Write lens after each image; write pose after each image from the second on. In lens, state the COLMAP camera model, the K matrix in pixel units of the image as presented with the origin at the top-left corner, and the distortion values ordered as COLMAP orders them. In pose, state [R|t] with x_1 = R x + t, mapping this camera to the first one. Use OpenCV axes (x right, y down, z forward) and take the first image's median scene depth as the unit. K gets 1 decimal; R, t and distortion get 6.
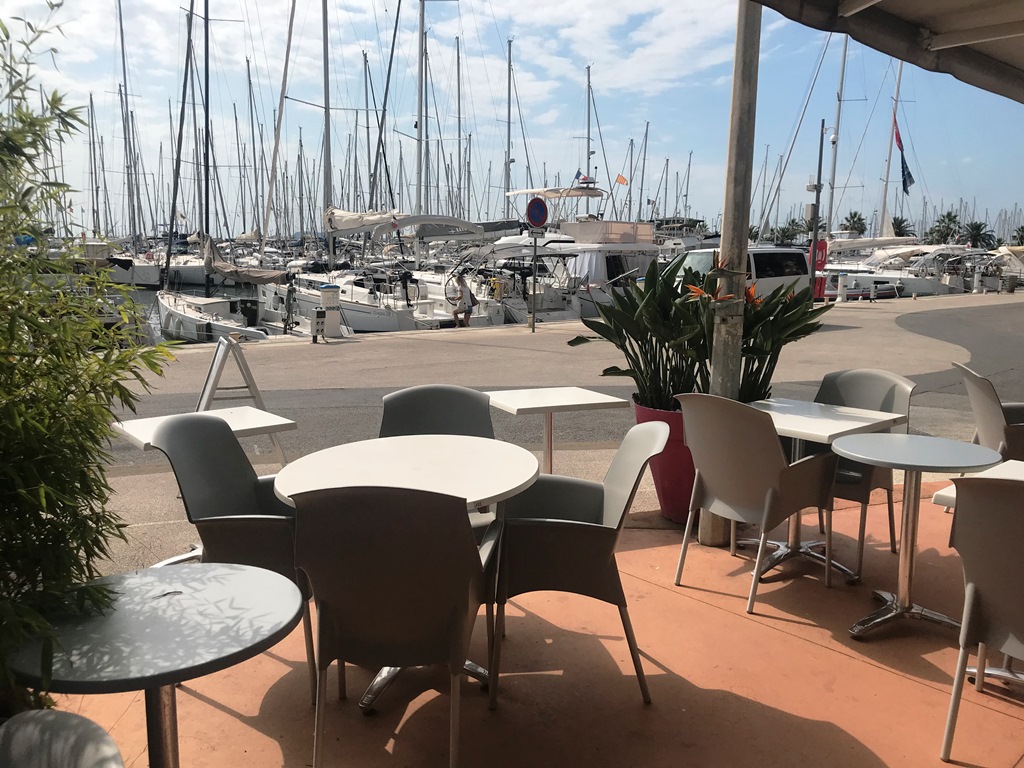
lens RADIAL K [[836.2, 0, 511.1], [0, 836.2, 382.5], [0, 0, 1]] dist [0.014001, -0.005349]
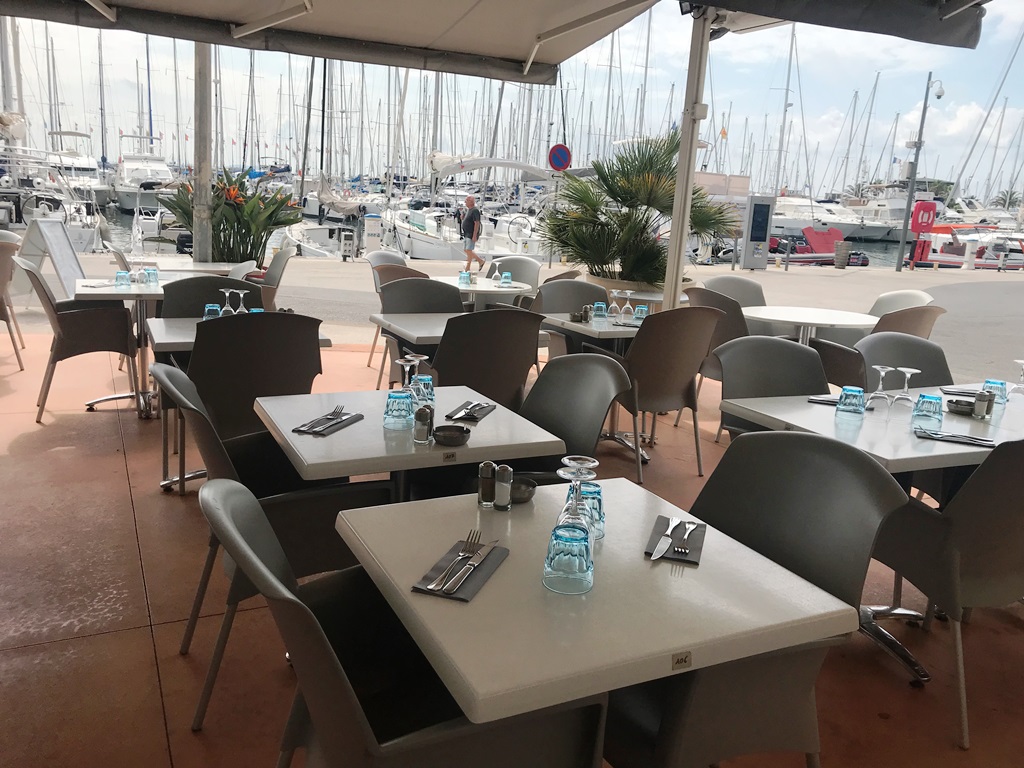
lens RADIAL K [[836.2, 0, 513.1], [0, 836.2, 384.3], [0, 0, 1]] dist [0.014001, -0.005349]
pose [[0.962678, 0.101322, -0.250967, 0.182320], [-0.086894, 0.993898, 0.067947, 0.014135], [0.256320, -0.043604, 0.965608, -0.055177]]
